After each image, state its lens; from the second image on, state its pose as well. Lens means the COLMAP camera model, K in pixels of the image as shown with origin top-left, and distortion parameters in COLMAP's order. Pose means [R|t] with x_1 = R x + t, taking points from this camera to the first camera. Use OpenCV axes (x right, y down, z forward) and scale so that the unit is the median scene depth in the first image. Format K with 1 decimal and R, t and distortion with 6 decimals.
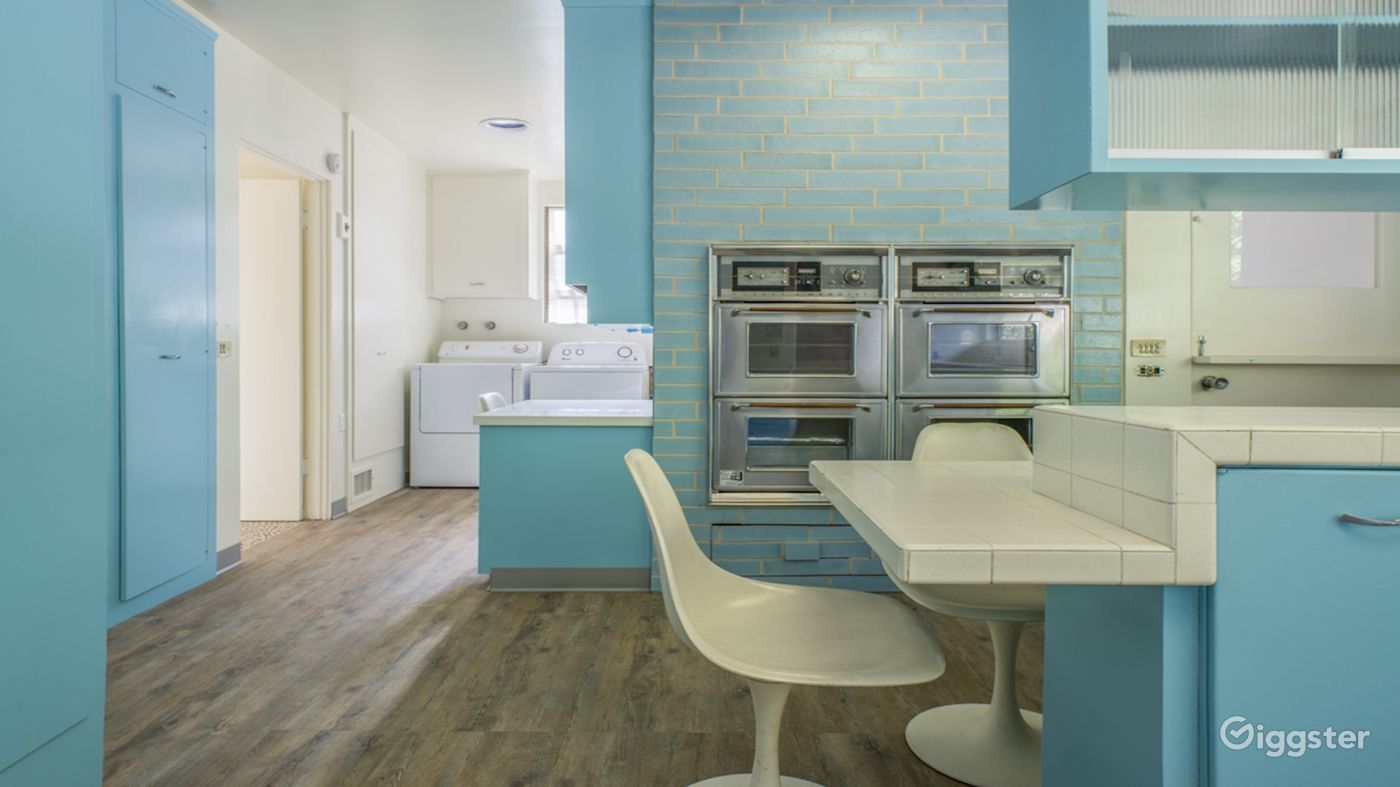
lens RADIAL K [[867.4, 0, 687.5], [0, 867.4, 388.3], [0, 0, 1]] dist [-0.004080, -0.001763]
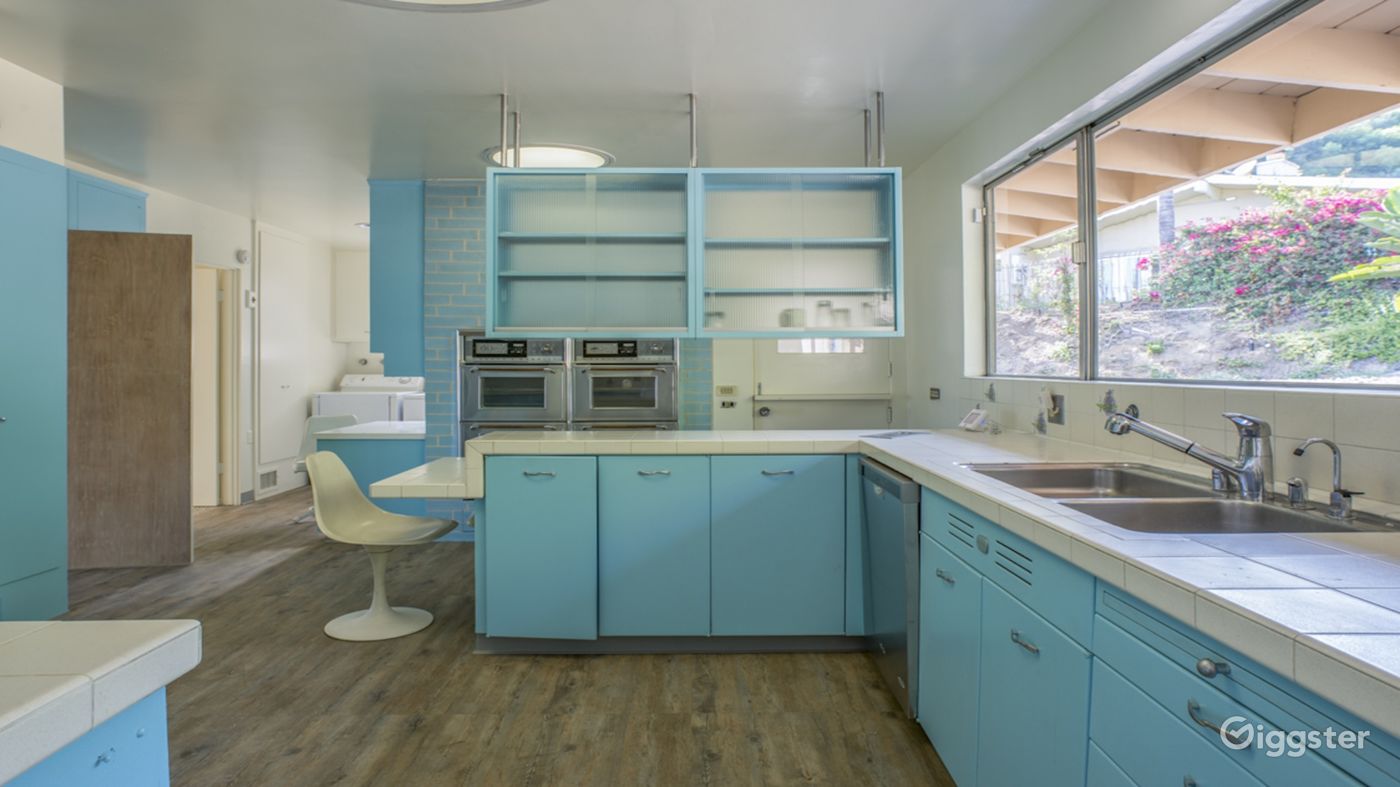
lens RADIAL K [[787.4, 0, 702.5], [0, 787.4, 389.6], [0, 0, 1]] dist [-0.002588, 0.001063]
pose [[0.996875, -0.001968, 0.078974, 0.364004], [0.003065, 0.999900, -0.013772, -0.027659], [-0.078939, 0.013971, 0.996782, -0.524611]]
